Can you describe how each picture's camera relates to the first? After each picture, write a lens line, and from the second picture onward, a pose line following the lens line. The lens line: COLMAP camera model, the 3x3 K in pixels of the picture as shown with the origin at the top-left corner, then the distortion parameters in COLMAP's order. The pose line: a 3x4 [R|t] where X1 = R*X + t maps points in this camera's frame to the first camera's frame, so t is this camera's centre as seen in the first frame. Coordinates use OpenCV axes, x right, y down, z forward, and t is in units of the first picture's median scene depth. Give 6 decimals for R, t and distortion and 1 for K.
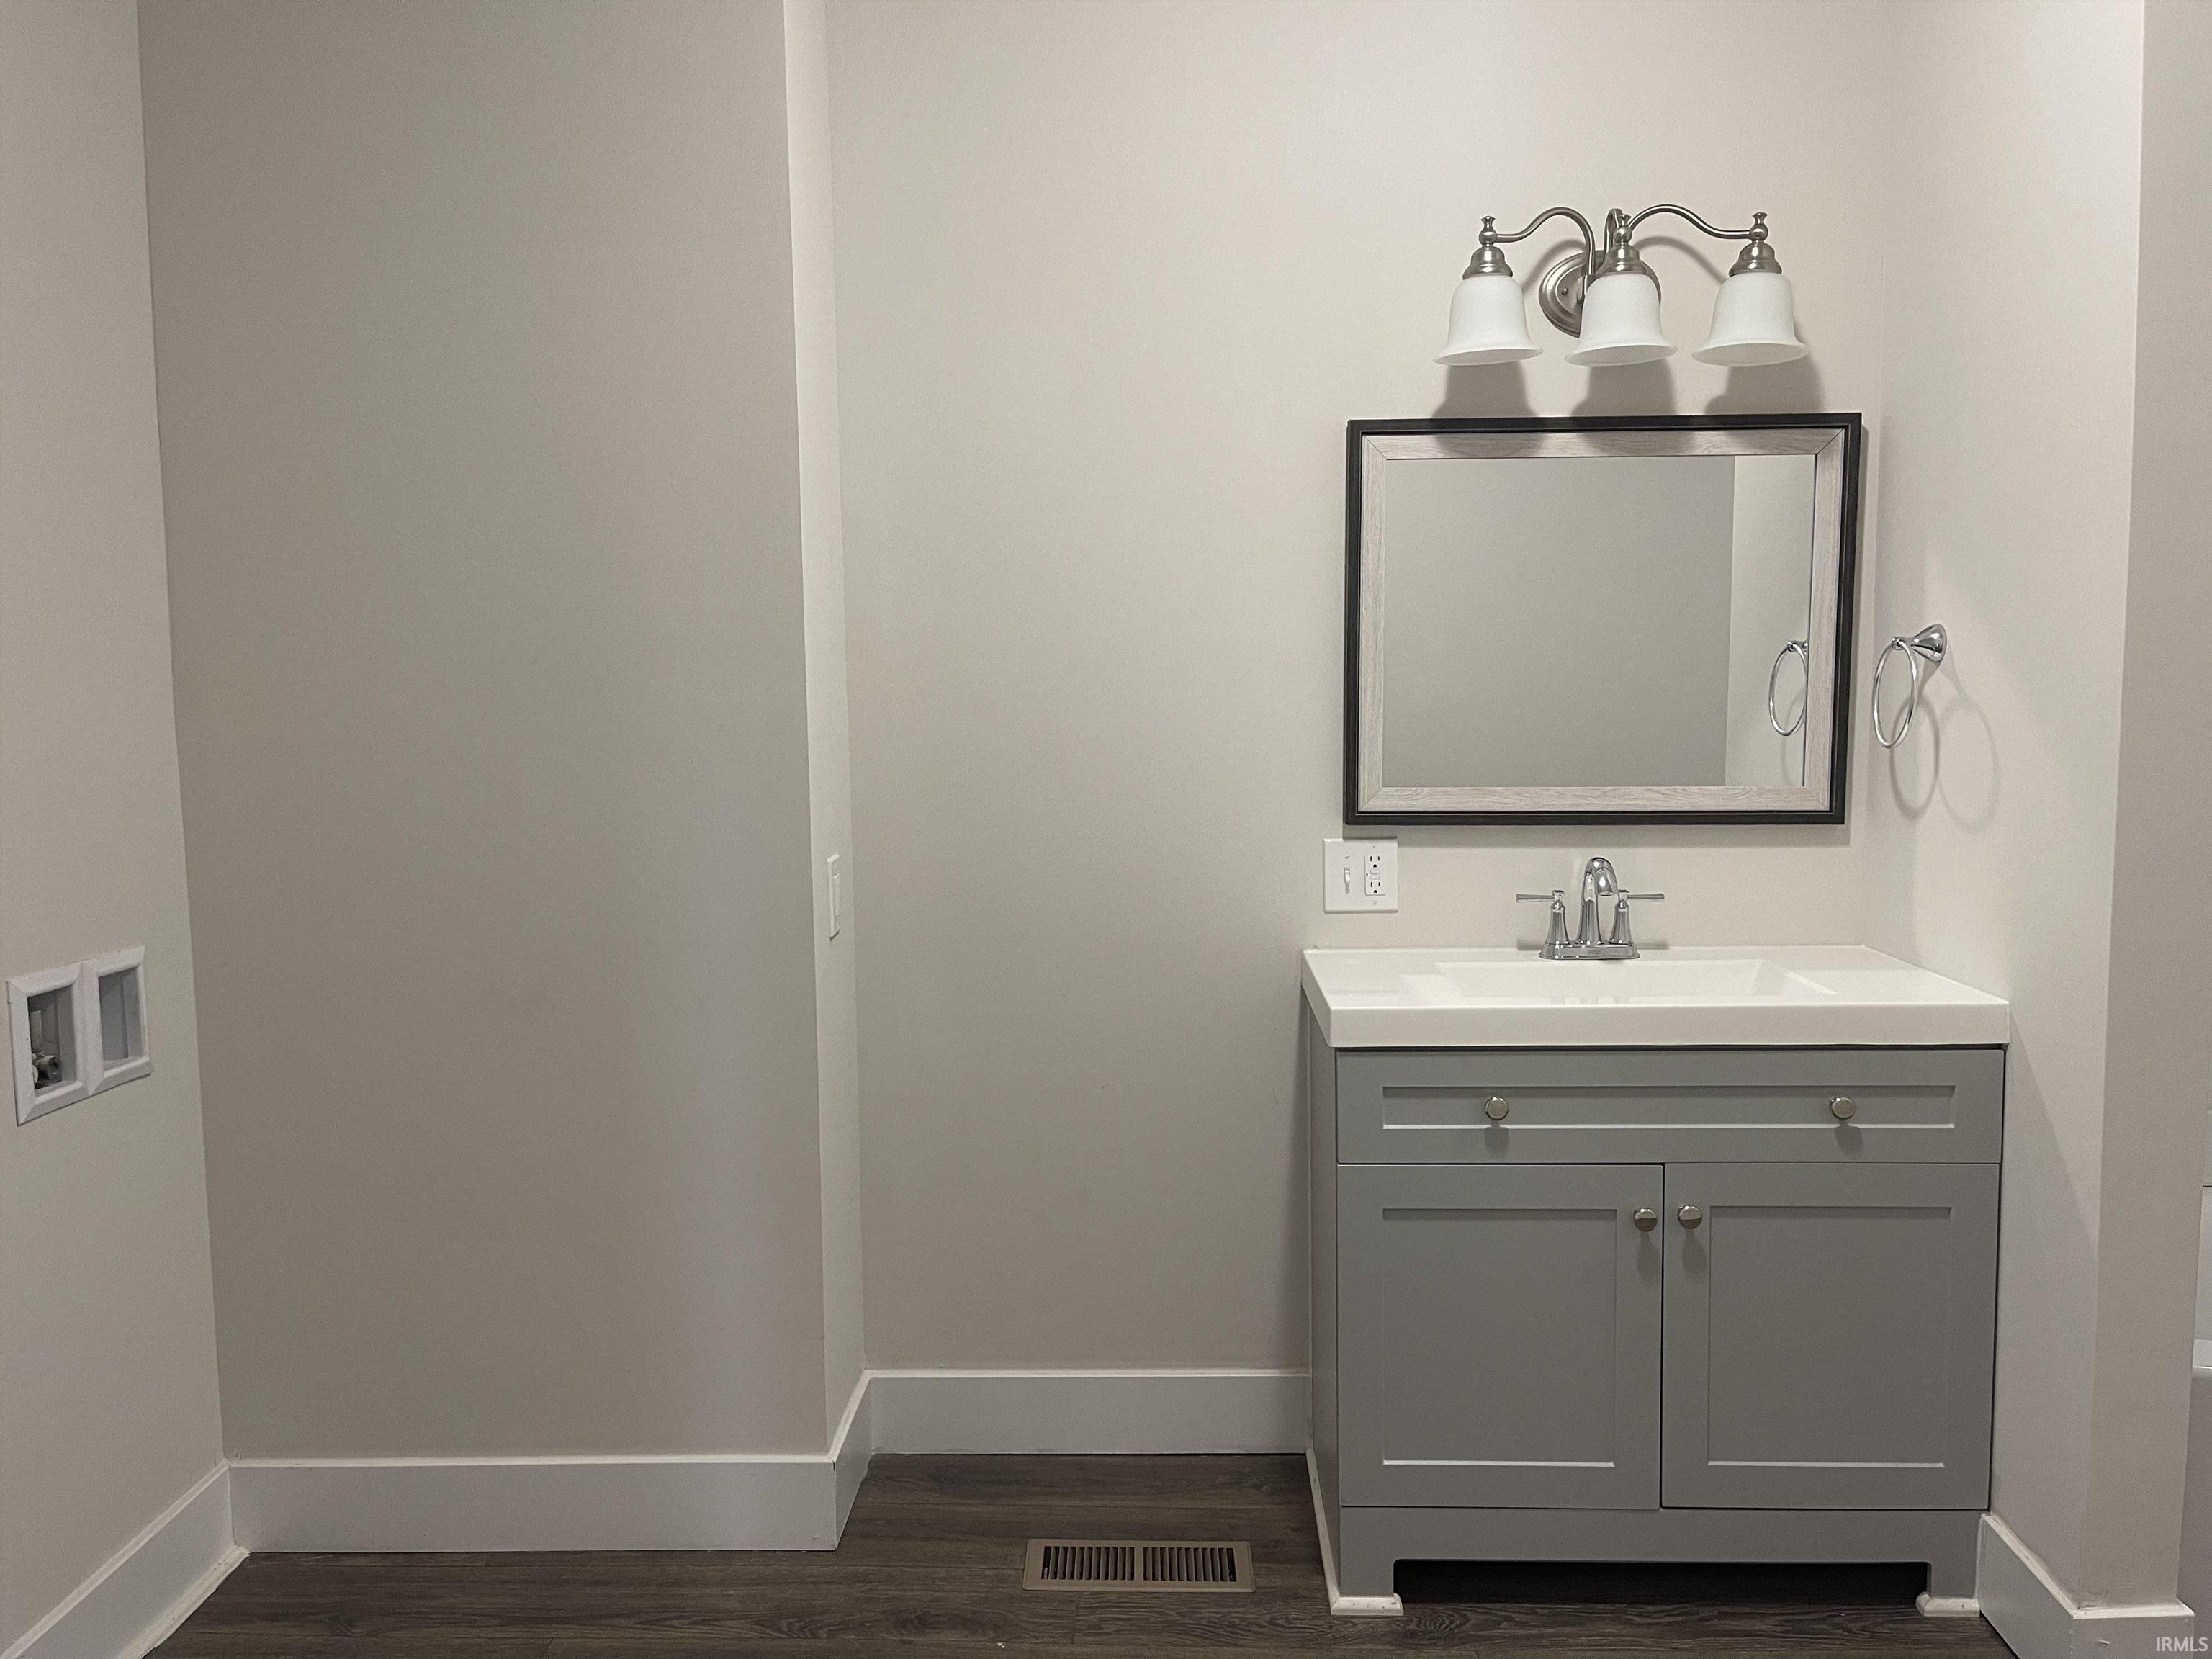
lens RADIAL K [[1643.6, 0, 1124.3], [0, 1643.6, 828.3], [0, 0, 1]] dist [0.055843, -0.063190]
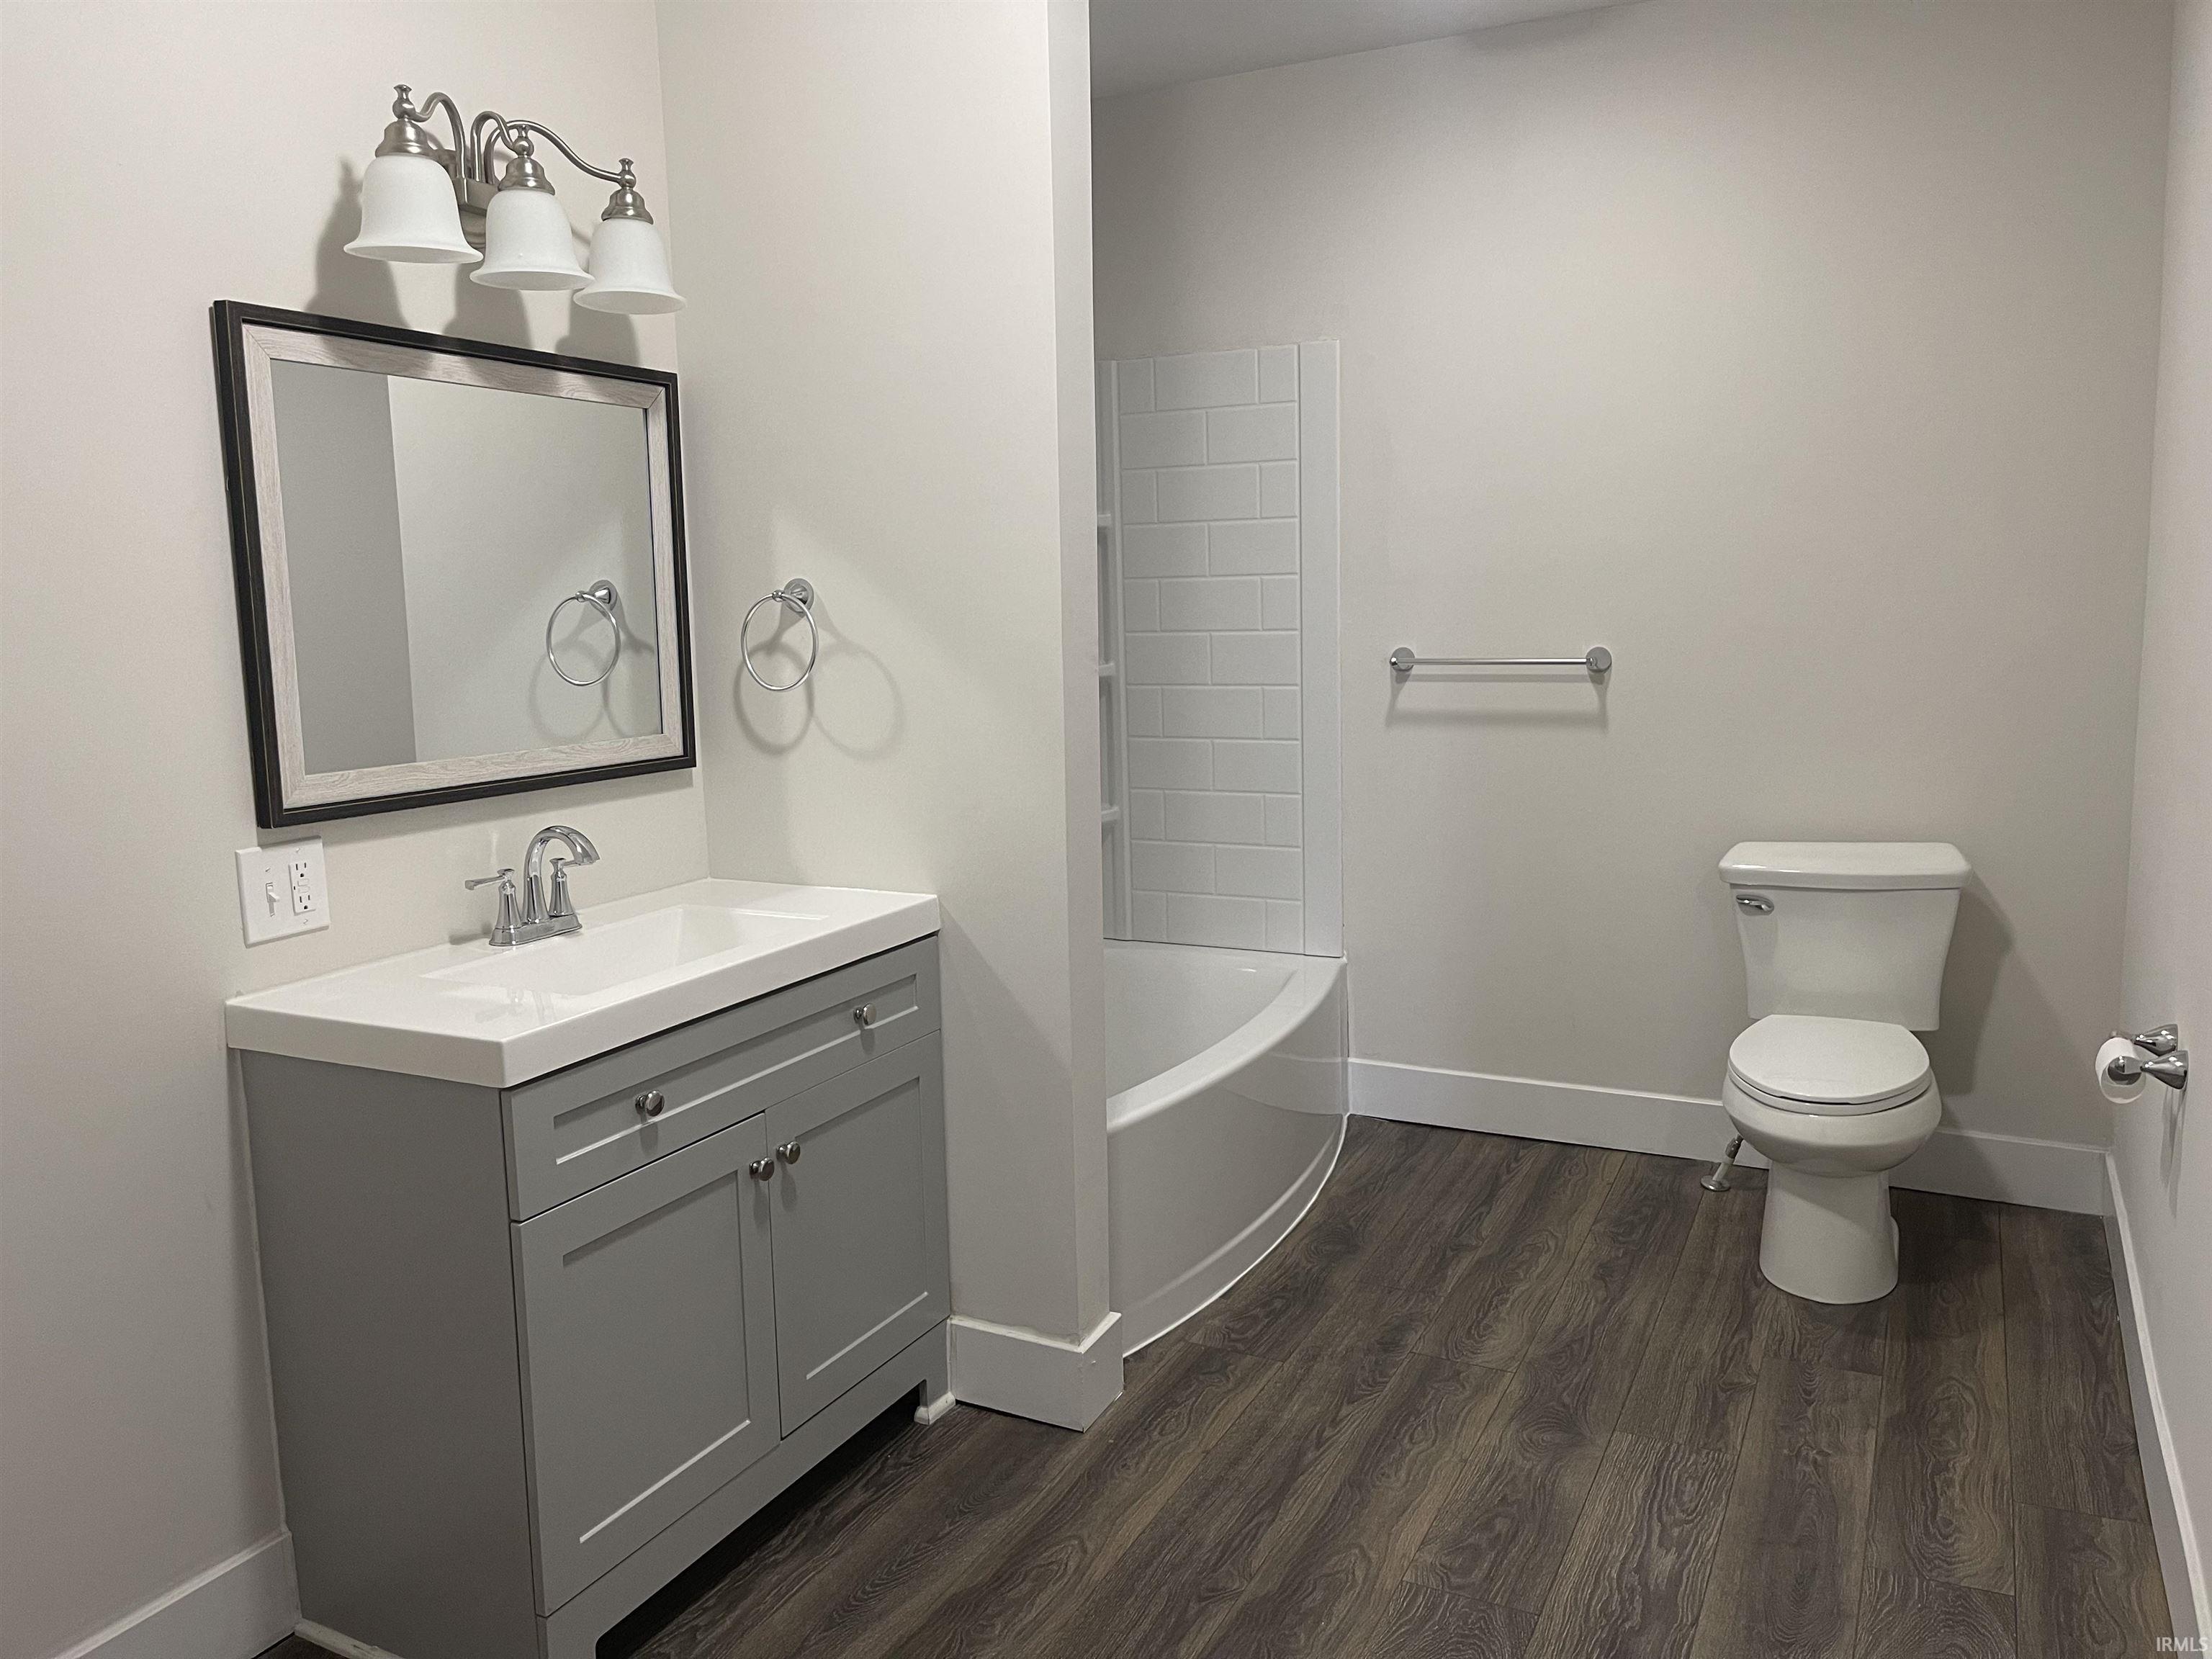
lens RADIAL K [[1668.2, 0, 1108.9], [0, 1668.2, 816.1], [0, 0, 1]] dist [0.068032, -0.058402]
pose [[0.426659, -0.123178, 0.895985, -0.441379], [0.096150, 0.991245, 0.090488, -0.045098], [-0.899287, 0.047542, 0.434767, 0.319057]]
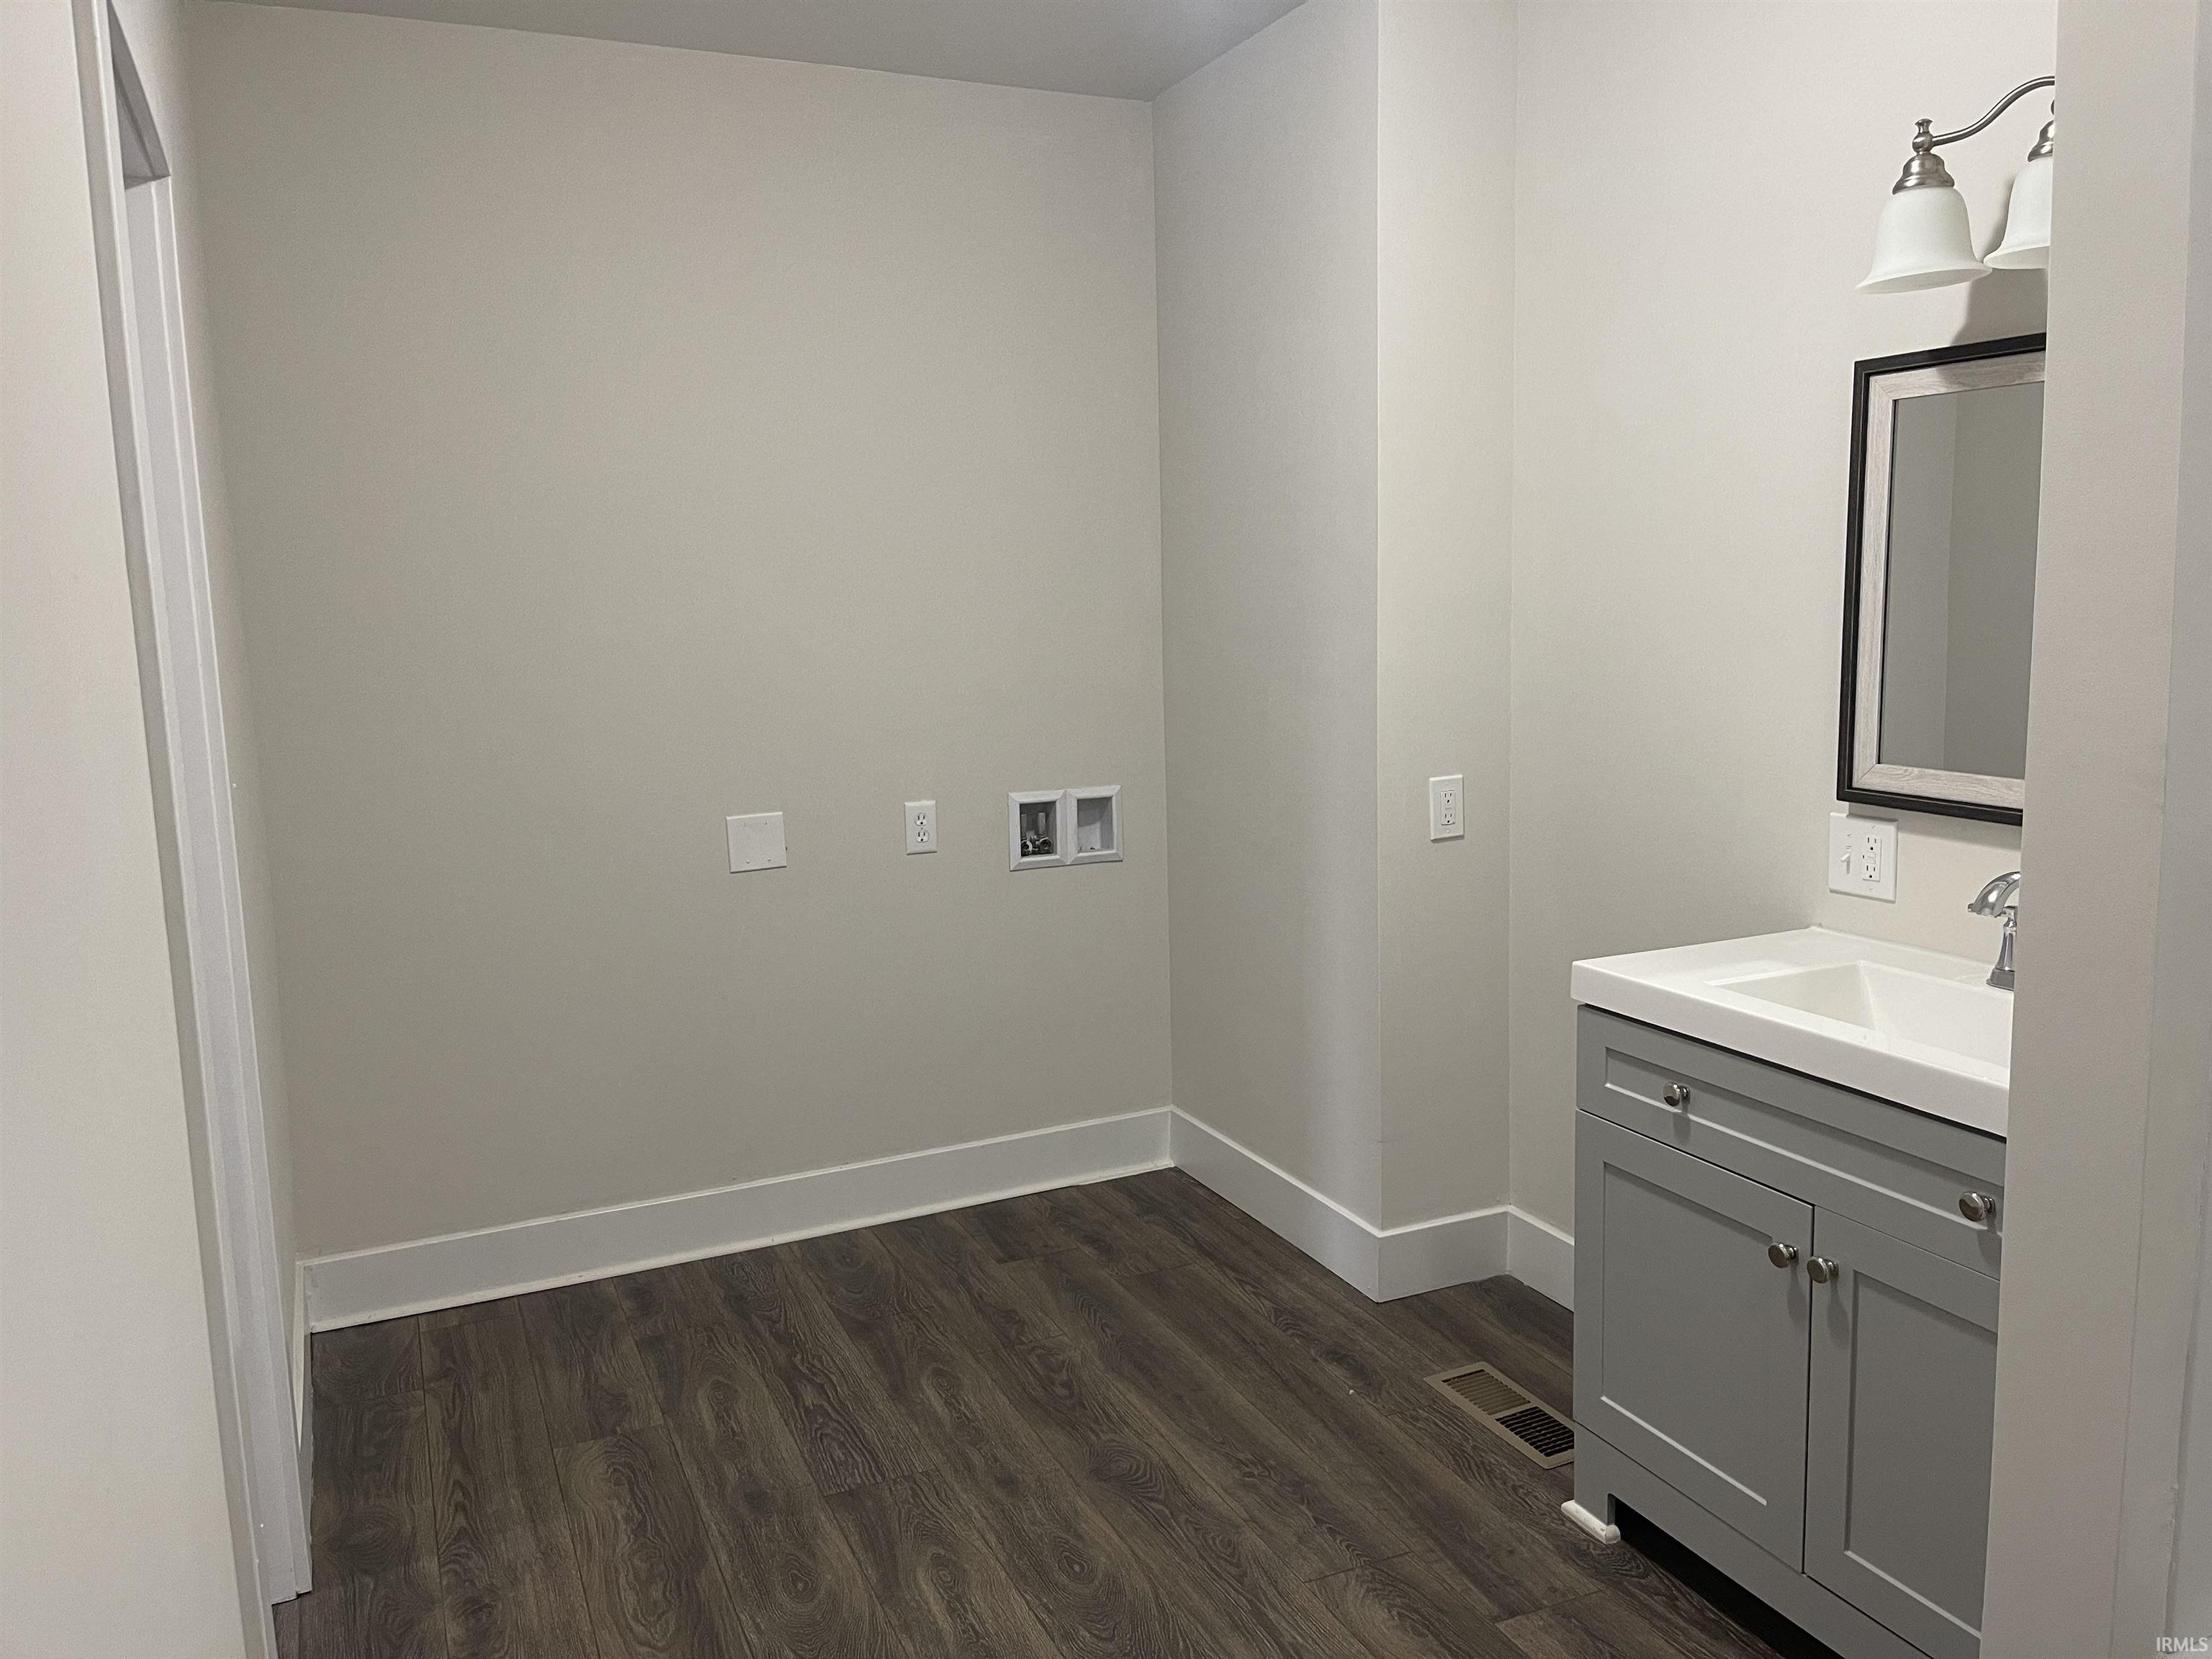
lens RADIAL K [[1668.2, 0, 1108.9], [0, 1668.2, 816.1], [0, 0, 1]] dist [0.068032, -0.058402]
pose [[0.439911, 0.124738, -0.889336, 0.863045], [-0.057562, 0.992187, 0.110691, -0.080402], [0.896195, 0.002497, 0.443654, 0.221131]]
